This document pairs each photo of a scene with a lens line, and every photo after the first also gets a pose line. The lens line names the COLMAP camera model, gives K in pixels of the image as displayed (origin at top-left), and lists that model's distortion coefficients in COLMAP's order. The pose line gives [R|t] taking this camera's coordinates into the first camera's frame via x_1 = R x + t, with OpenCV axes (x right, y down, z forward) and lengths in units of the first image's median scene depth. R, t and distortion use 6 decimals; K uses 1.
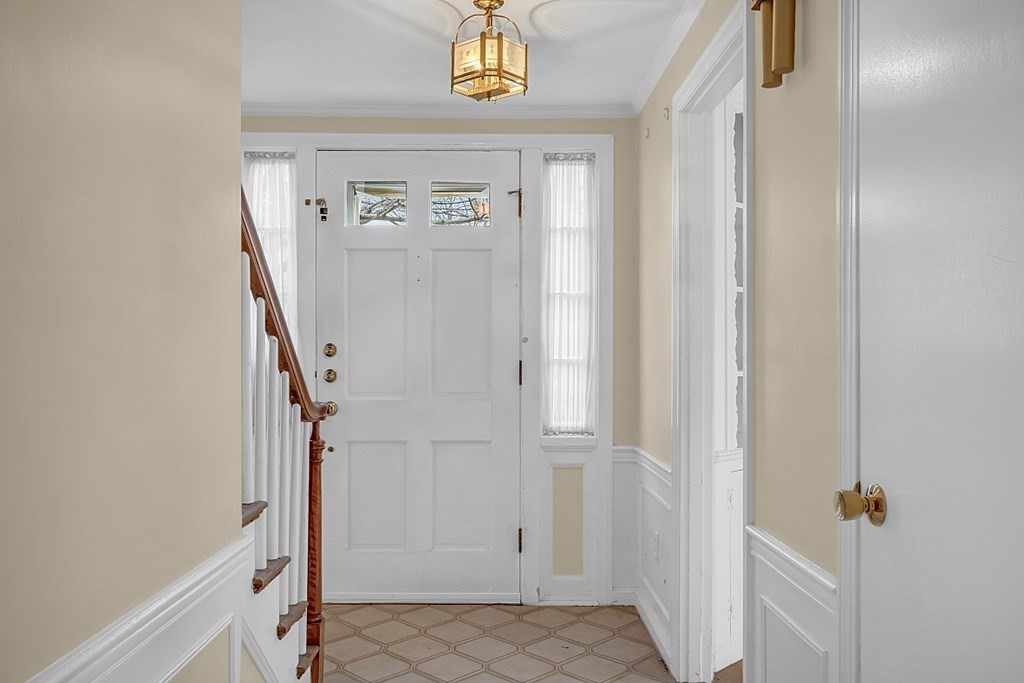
lens RADIAL K [[715.2, 0, 508.8], [0, 715.2, 362.5], [0, 0, 1]] dist [-0.001145, 0.007001]
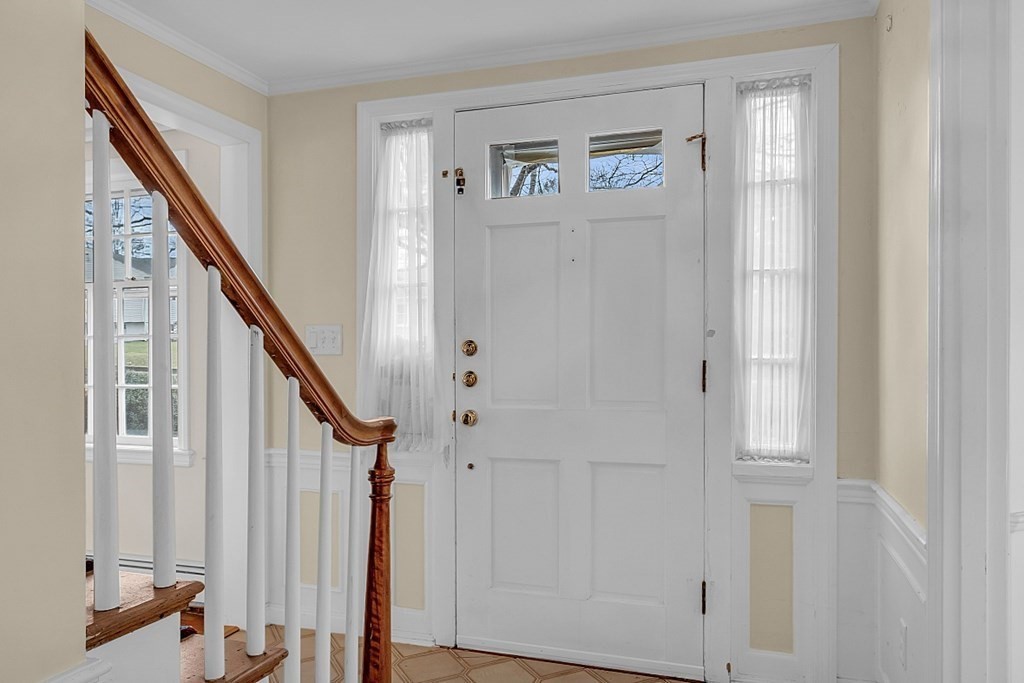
lens RADIAL K [[715.2, 0, 508.8], [0, 715.2, 362.5], [0, 0, 1]] dist [-0.001145, 0.007001]
pose [[0.950910, -0.000259, -0.309467, 0.053517], [0.000657, 0.999999, 0.001182, -0.001527], [0.309467, -0.001327, 0.950909, 0.214977]]
